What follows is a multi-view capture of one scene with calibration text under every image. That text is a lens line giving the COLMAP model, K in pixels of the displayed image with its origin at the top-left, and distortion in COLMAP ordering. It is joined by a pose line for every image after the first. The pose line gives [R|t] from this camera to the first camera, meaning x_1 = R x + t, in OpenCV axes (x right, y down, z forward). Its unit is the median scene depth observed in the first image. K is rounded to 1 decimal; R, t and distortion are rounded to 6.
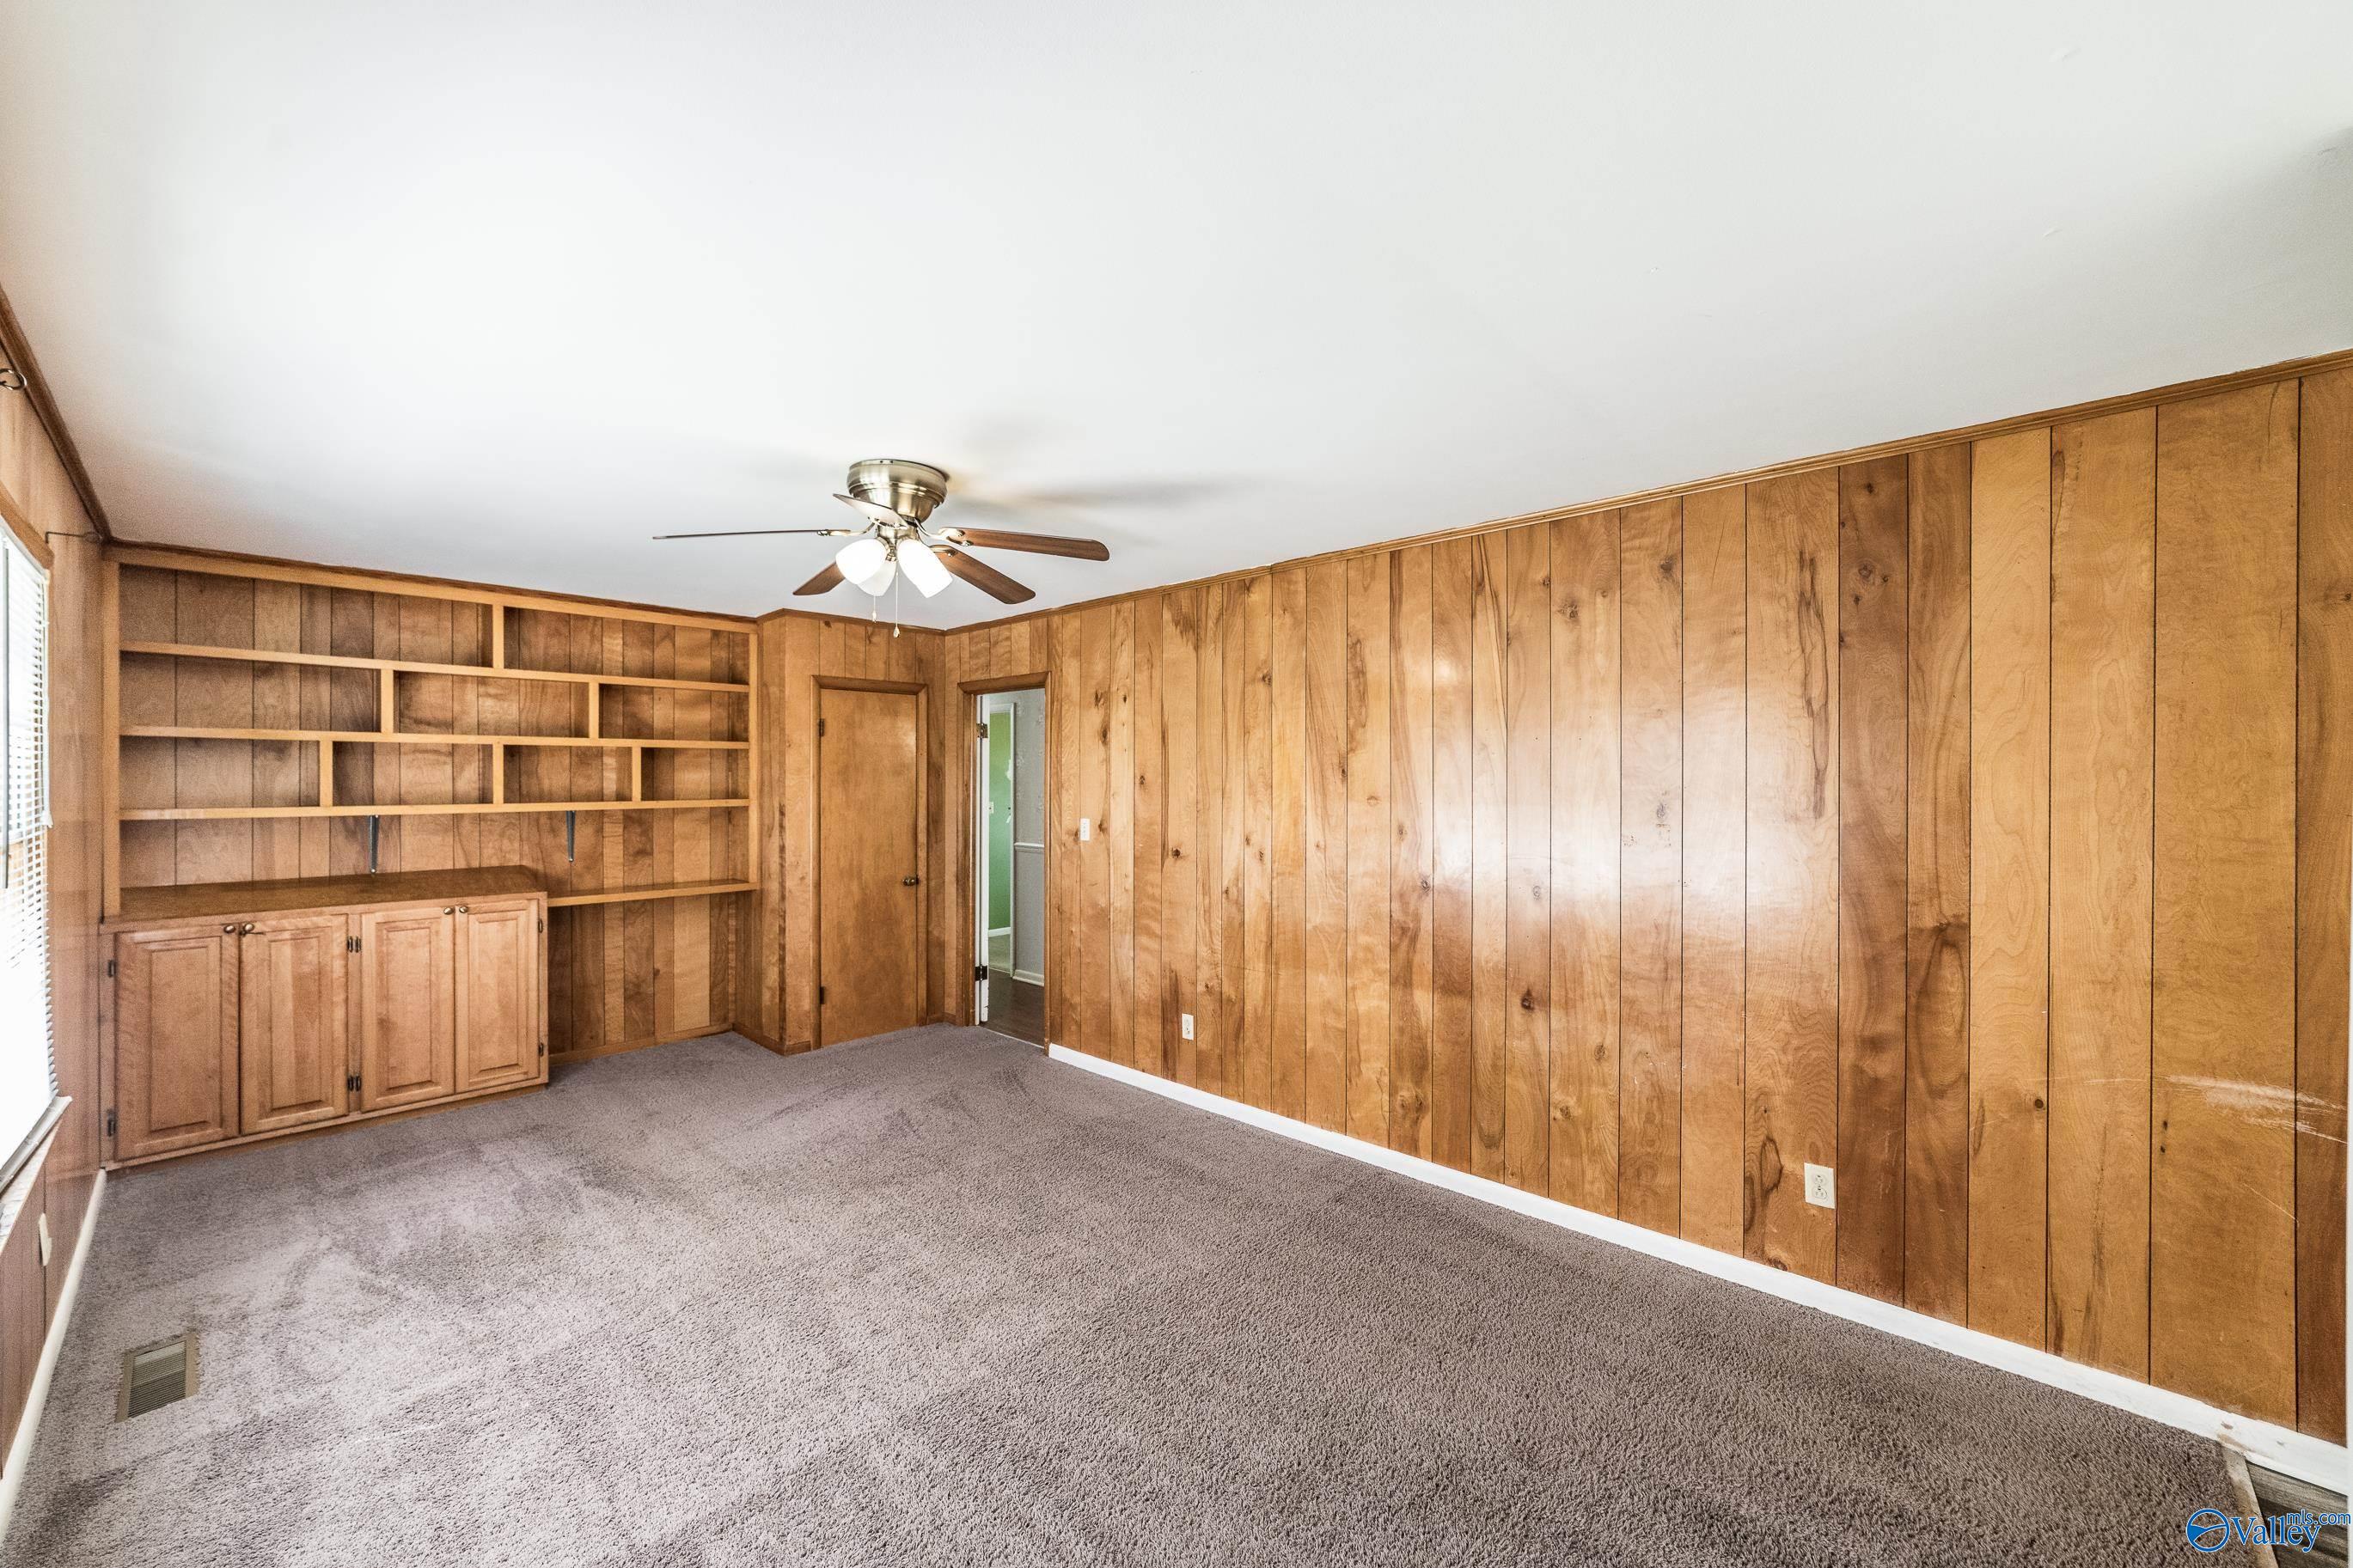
lens RADIAL K [[914.2, 0, 1170.4], [0, 914.2, 789.2], [0, 0, 1]] dist [-0.013181, 0.005114]
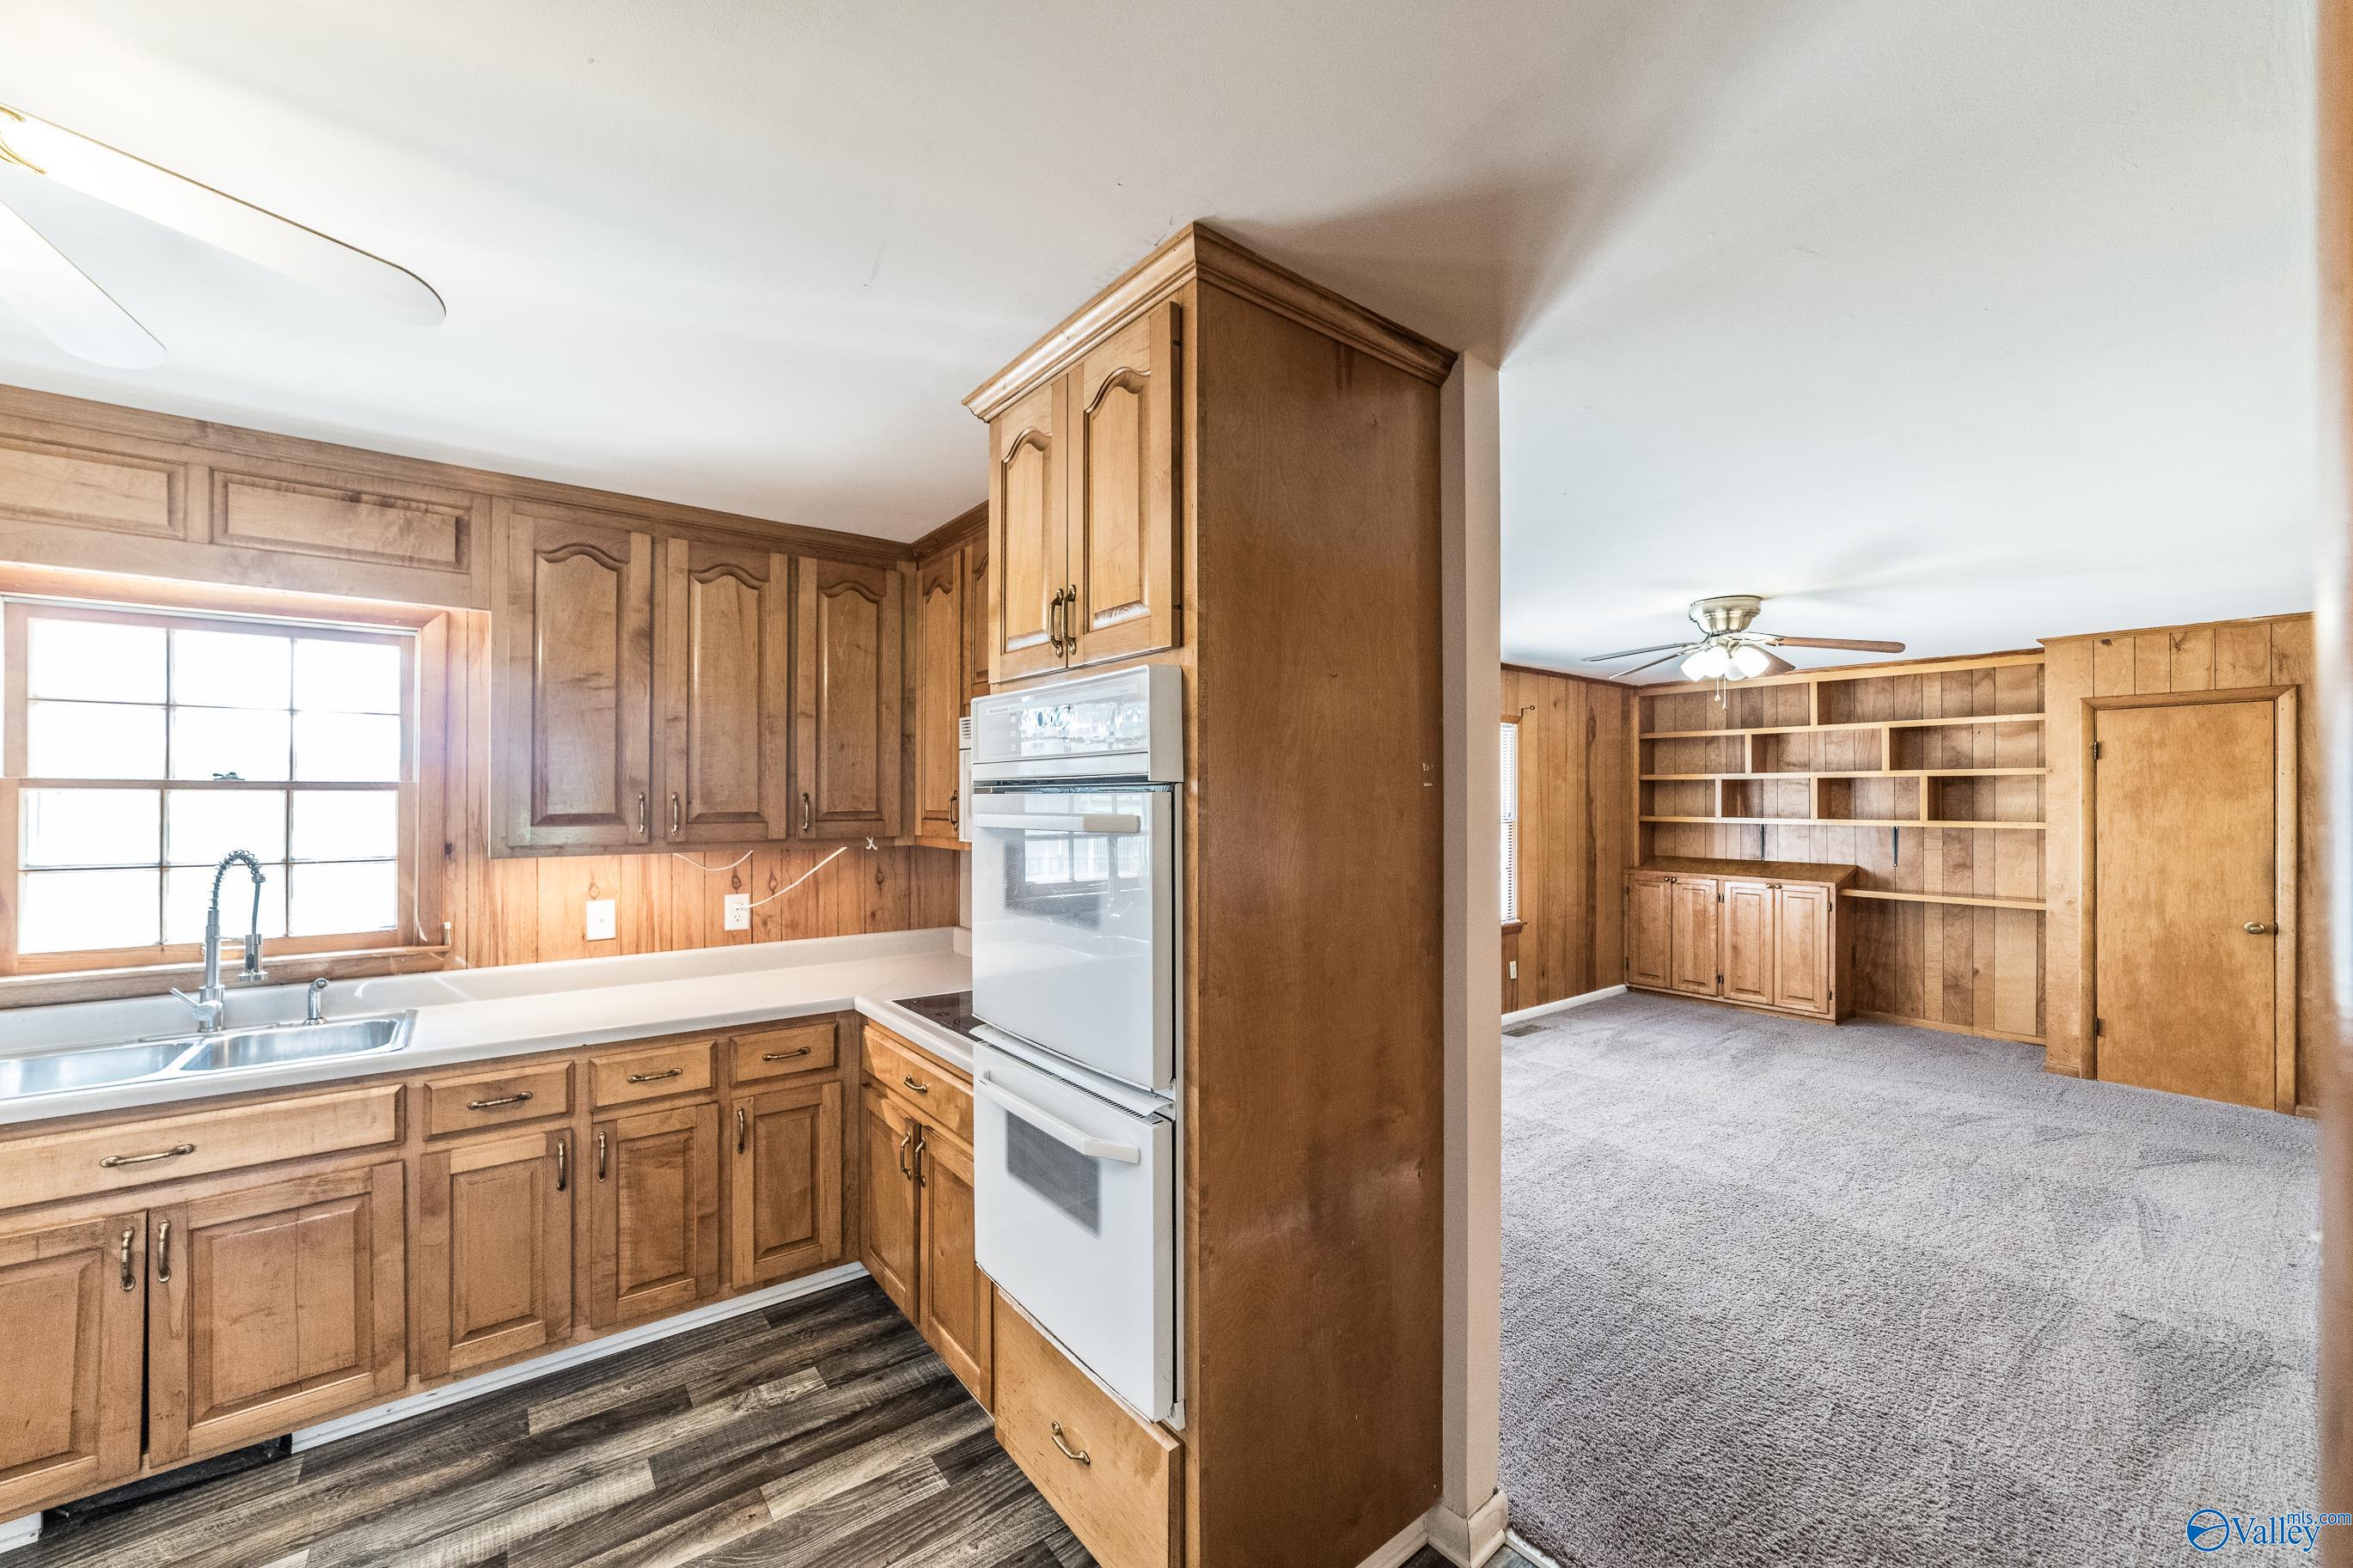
lens RADIAL K [[914.2, 0, 1170.4], [0, 914.2, 789.2], [0, 0, 1]] dist [-0.013181, 0.005114]
pose [[-0.142142, -0.009476, -0.989801, 0.752027], [-0.013575, 0.999879, -0.007623, -0.006046], [0.989753, 0.012353, -0.142254, 0.167645]]
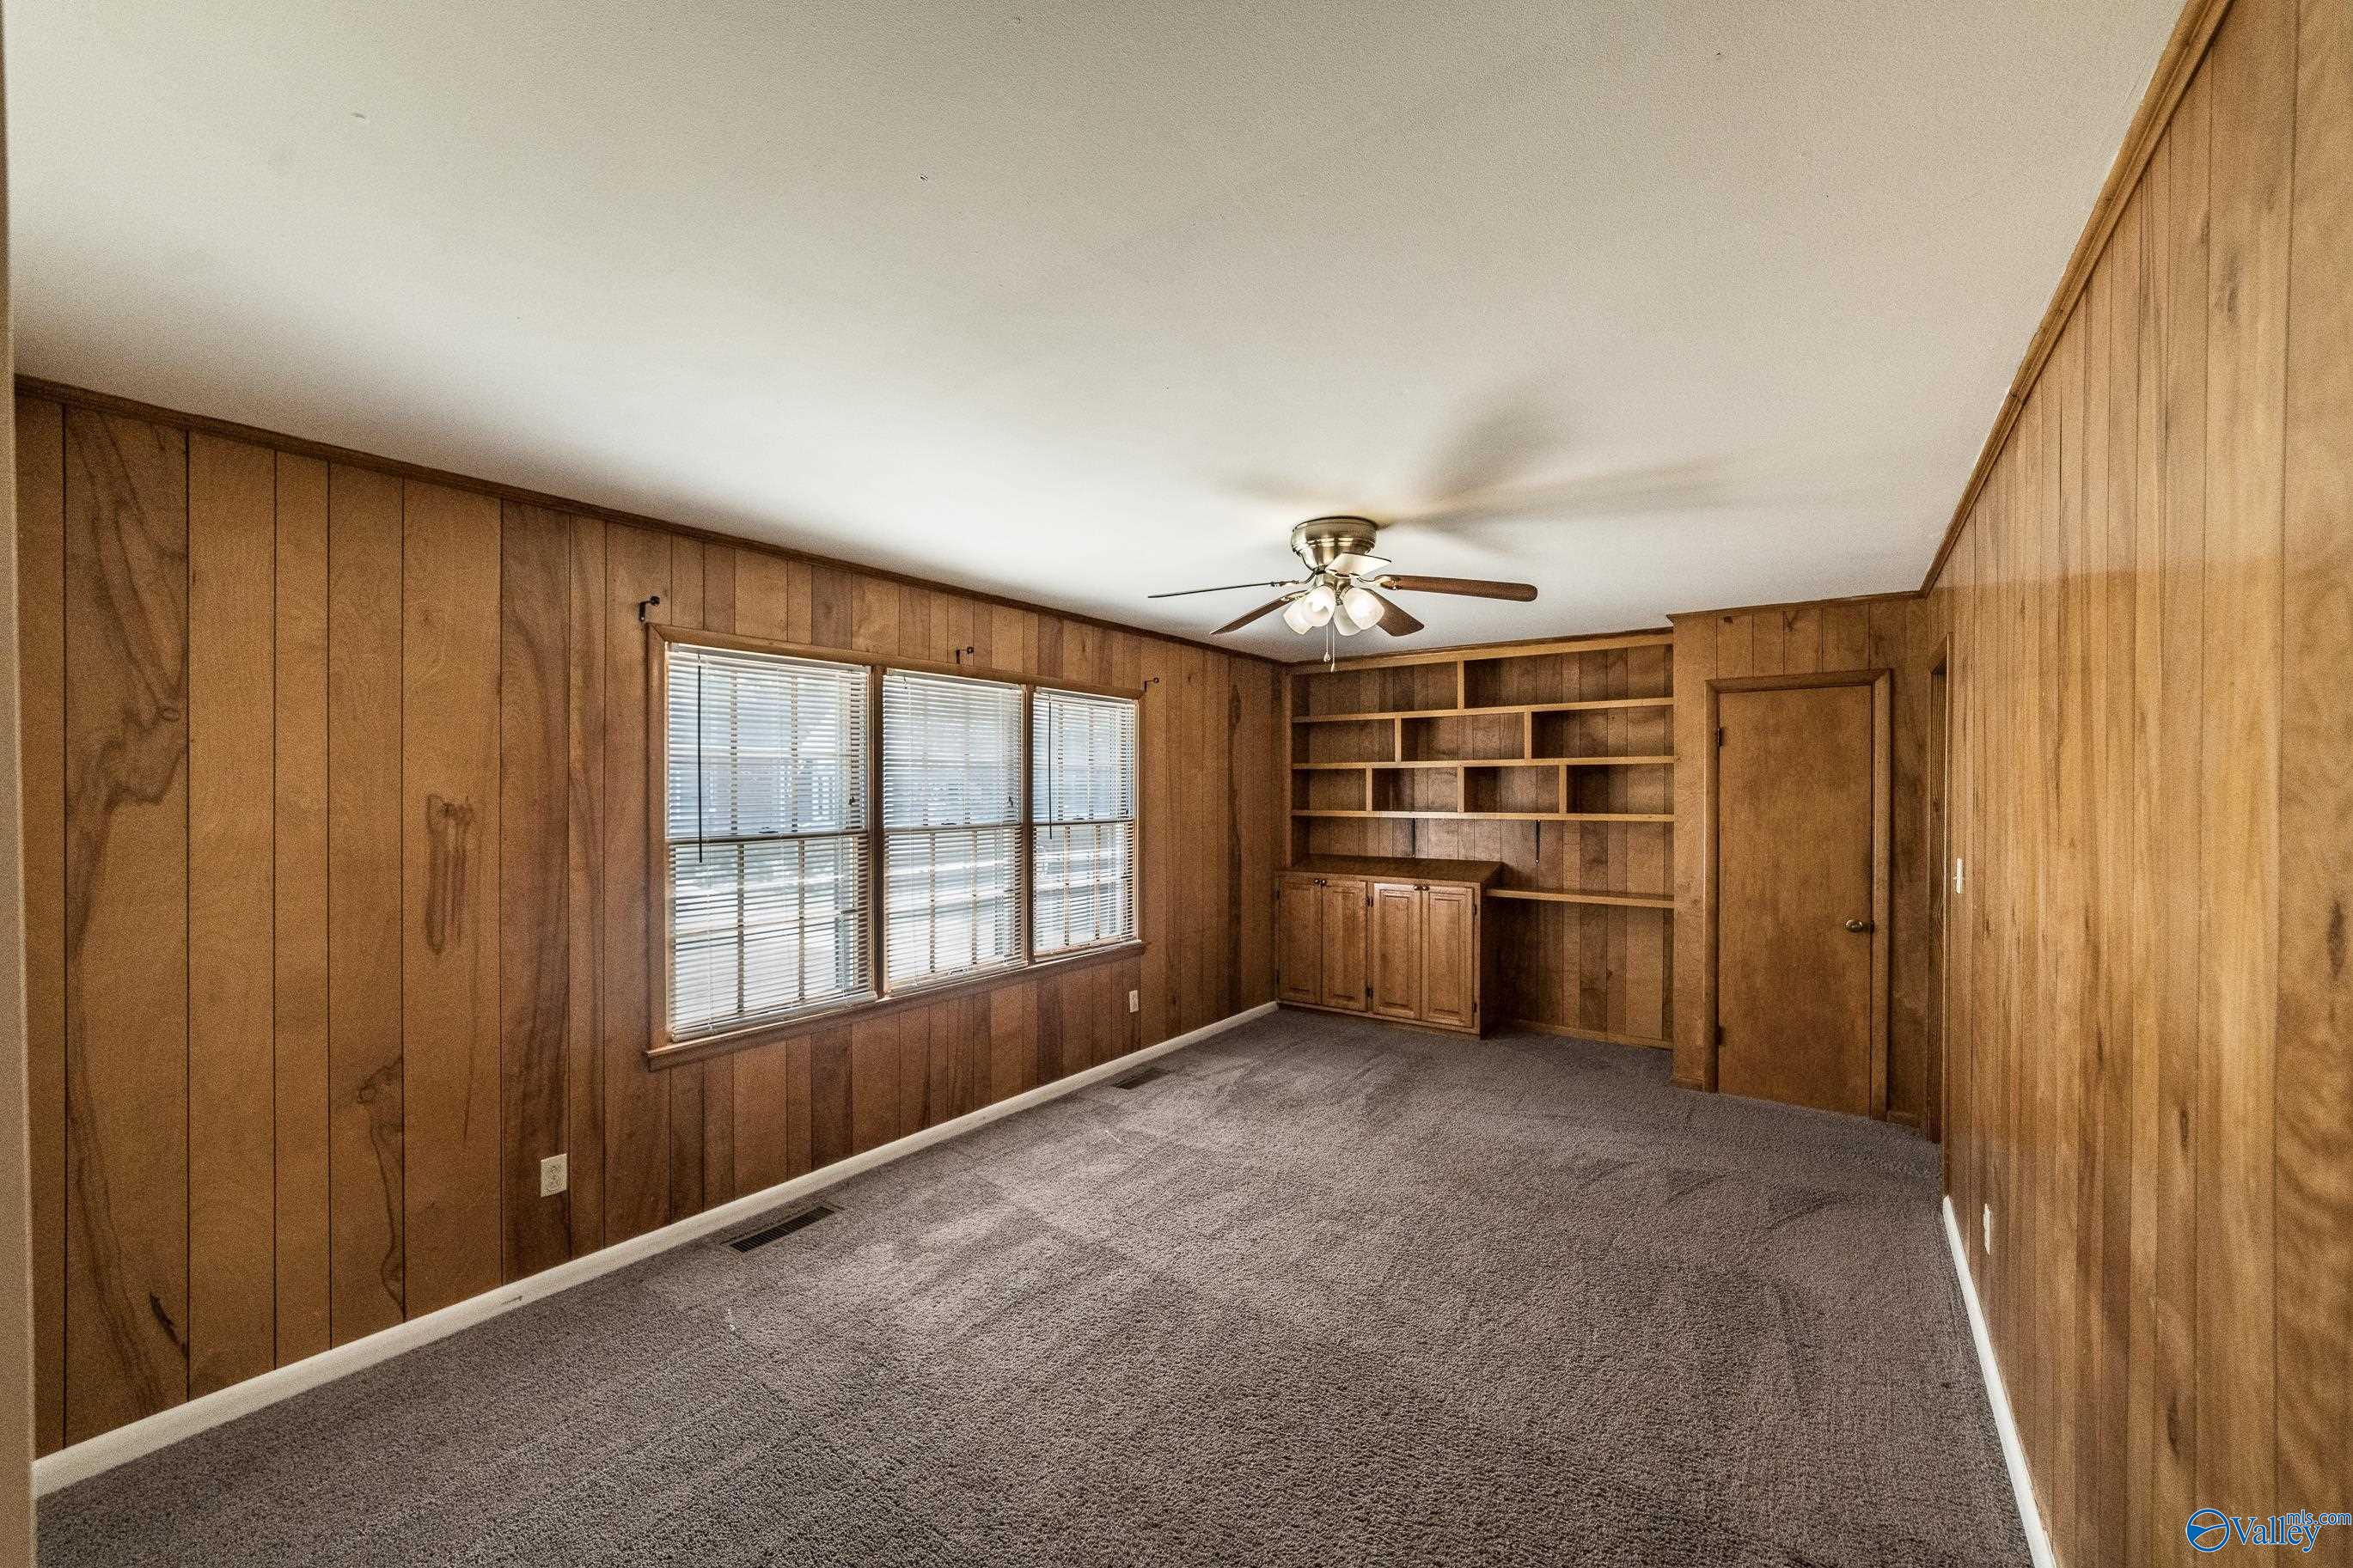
lens RADIAL K [[904.8, 0, 1162.1], [0, 904.8, 787.1], [0, 0, 1]] dist [-0.019865, -0.000018]
pose [[0.125719, -0.003211, -0.992061, 0.447396], [-0.010571, 0.999934, -0.004576, -0.008938], [0.992010, 0.011062, 0.125677, 0.361798]]
